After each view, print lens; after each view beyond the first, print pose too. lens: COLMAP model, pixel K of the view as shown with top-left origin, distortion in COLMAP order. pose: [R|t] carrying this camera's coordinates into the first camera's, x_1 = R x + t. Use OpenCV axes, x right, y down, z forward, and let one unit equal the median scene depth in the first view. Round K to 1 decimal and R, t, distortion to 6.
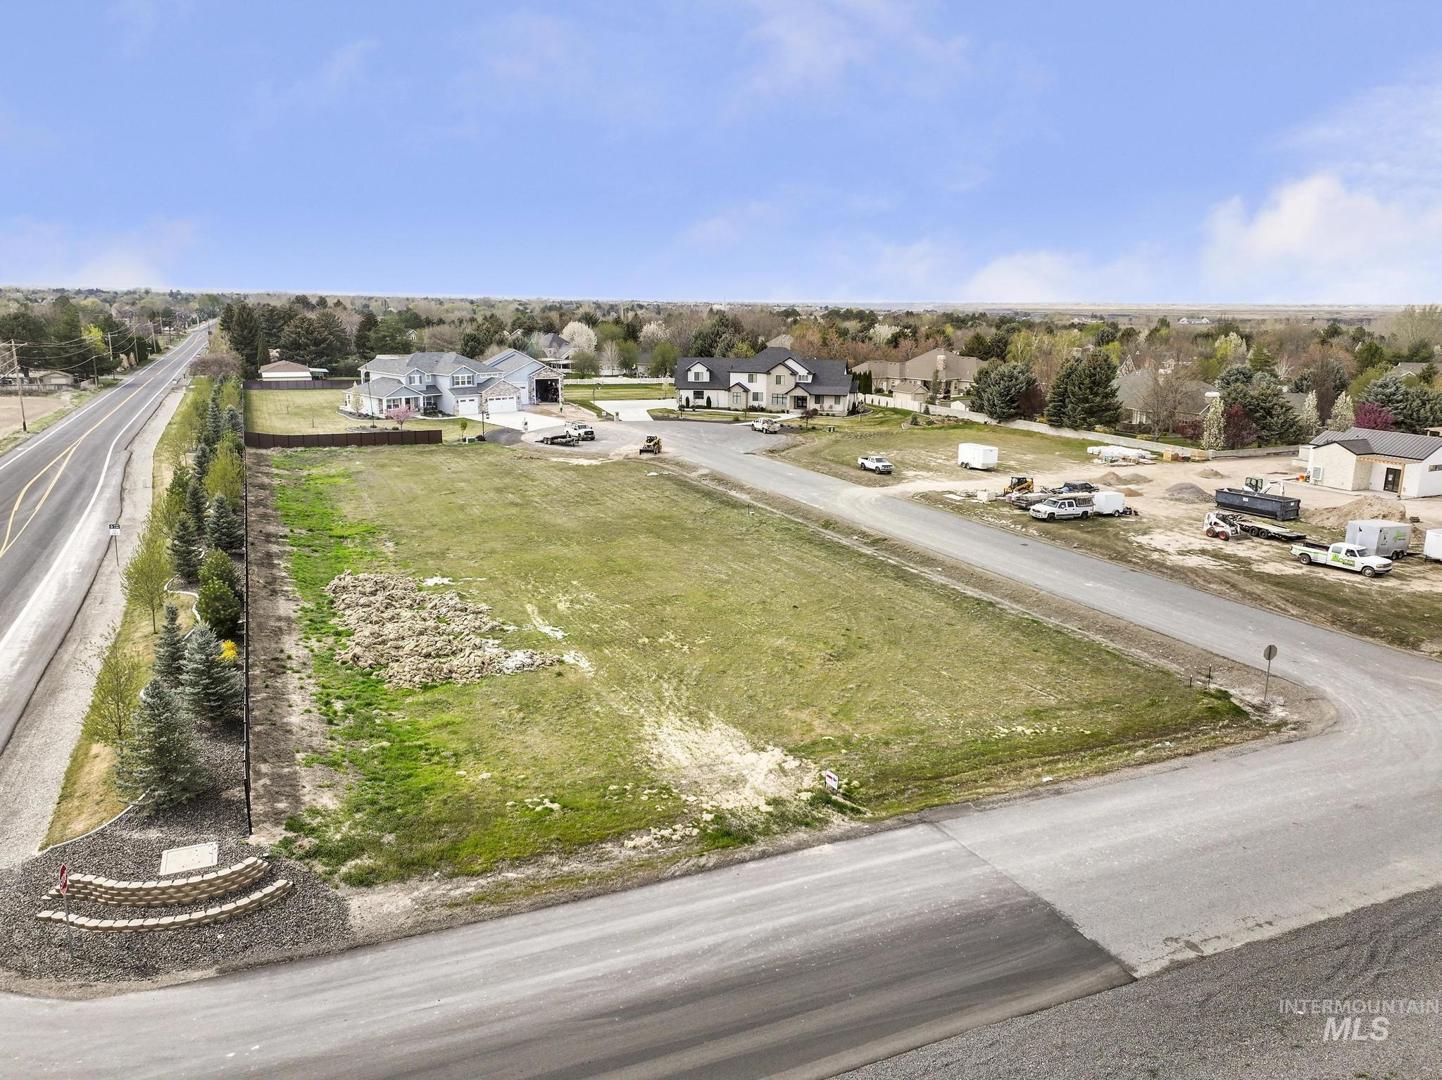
lens RADIAL K [[1032.0, 0, 721.0], [0, 1032.0, 540.0], [0, 0, 1]] dist [0.006605, 0.001243]
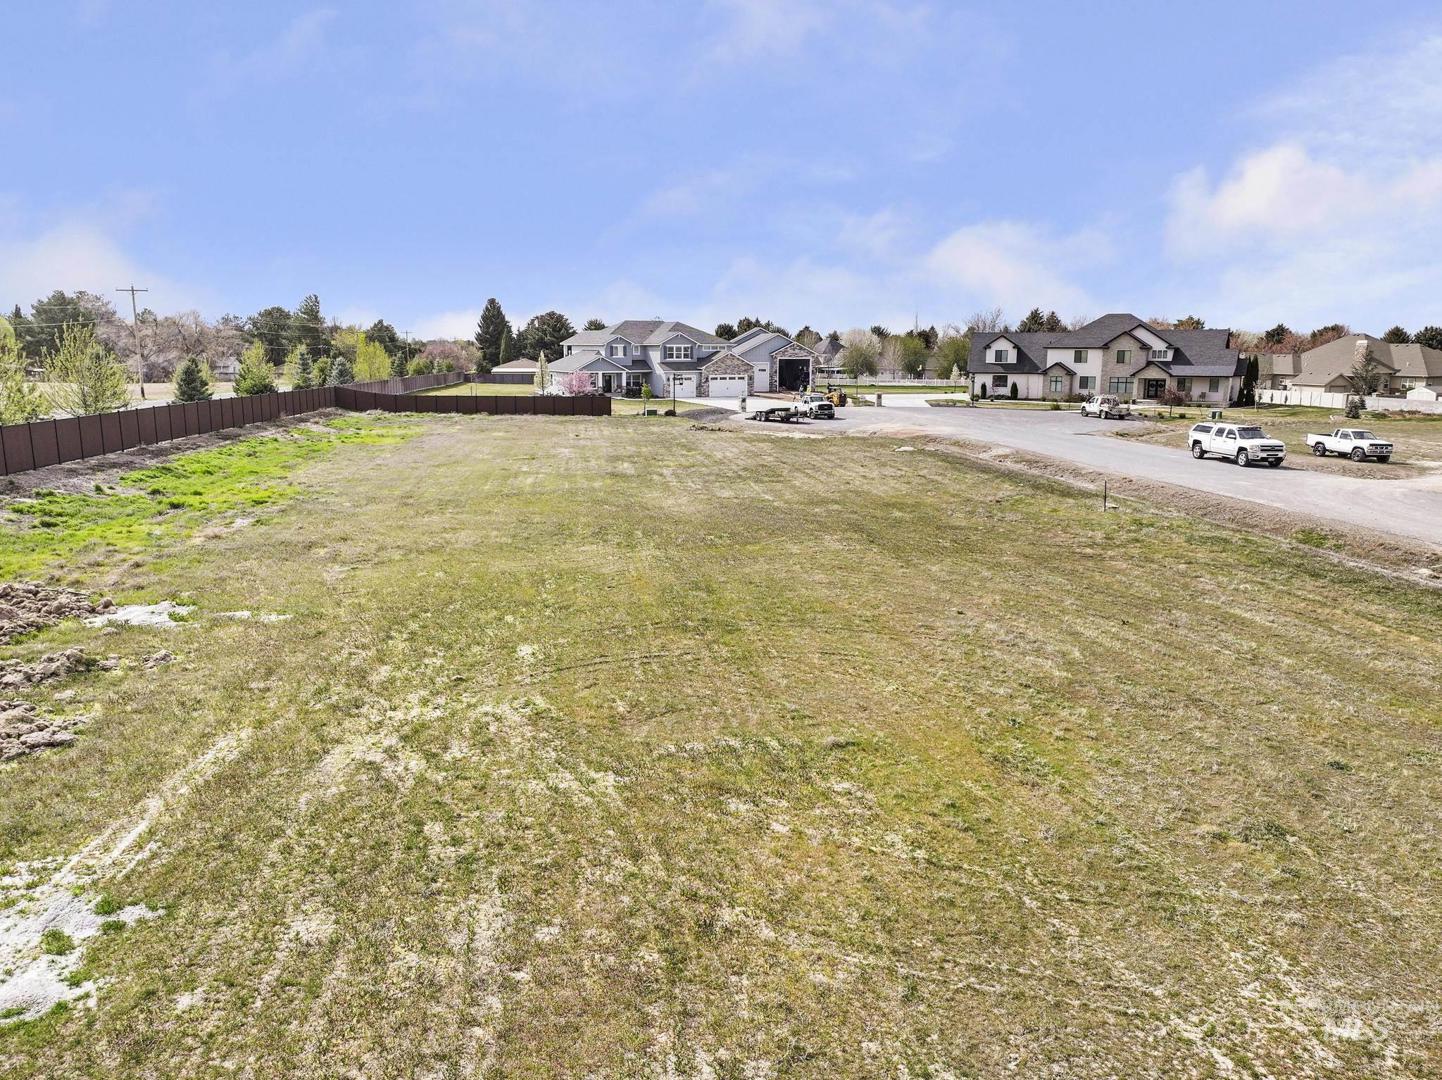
lens RADIAL K [[1005.0, 0, 721.0], [0, 1005.0, 540.0], [0, 0, 1]] dist [0.005438, -0.003622]
pose [[0.957297, 0.044943, -0.285593, -0.008513], [-0.057364, 0.997730, -0.035269, 0.019378], [0.283359, 0.050145, 0.957702, 0.865769]]
